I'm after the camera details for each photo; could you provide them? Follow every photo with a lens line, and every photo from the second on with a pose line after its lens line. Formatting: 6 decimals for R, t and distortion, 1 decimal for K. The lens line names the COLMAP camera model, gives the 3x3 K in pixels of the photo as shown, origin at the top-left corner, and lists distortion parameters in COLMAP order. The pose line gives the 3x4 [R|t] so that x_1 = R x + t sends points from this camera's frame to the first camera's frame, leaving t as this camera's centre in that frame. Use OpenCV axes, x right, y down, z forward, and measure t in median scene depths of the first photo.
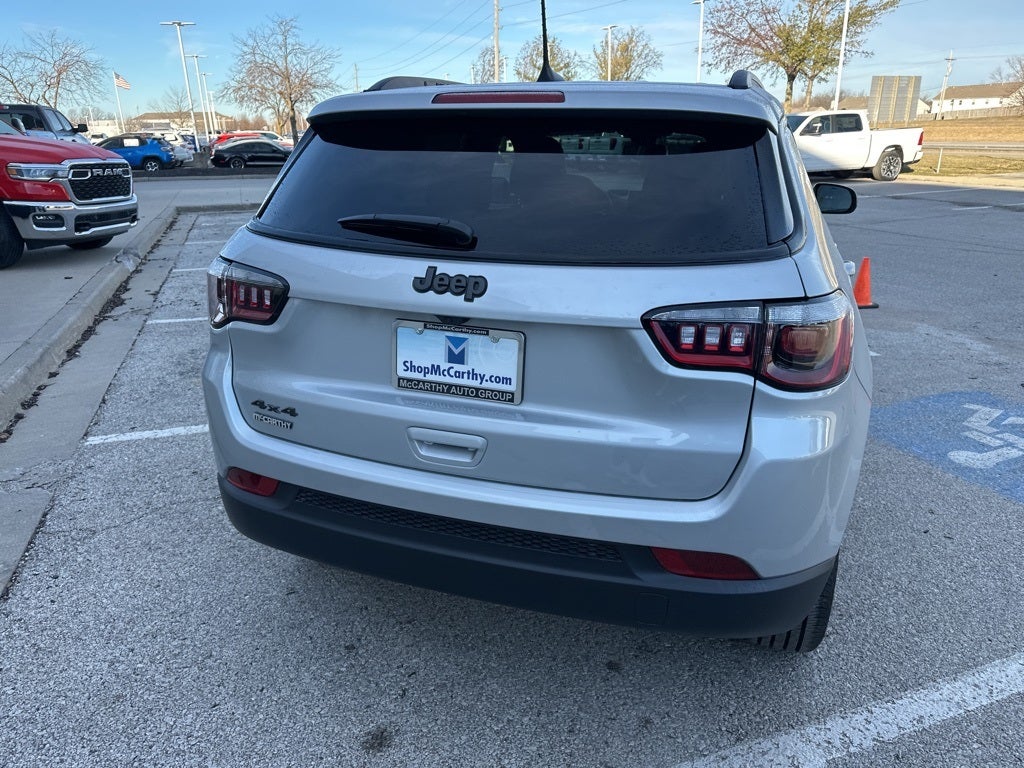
lens RADIAL K [[722.0, 0, 520.2], [0, 722.0, 384.1], [0, 0, 1]] dist [0.027723, -0.032370]
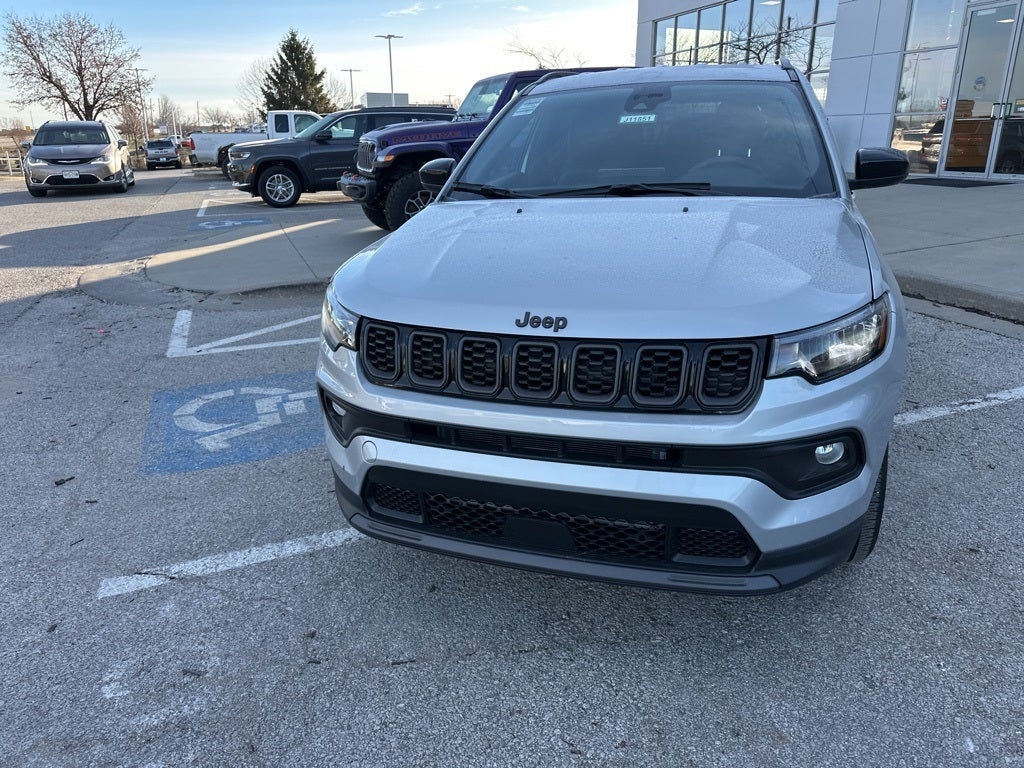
lens RADIAL K [[722.0, 0, 511.3], [0, 722.0, 377.6], [0, 0, 1]] dist [0.027723, -0.032370]
pose [[-0.999737, 0.022782, 0.002806, 0.739093], [0.019725, 0.790124, 0.612629, -1.310650], [0.011740, 0.612523, -0.790365, 4.037140]]
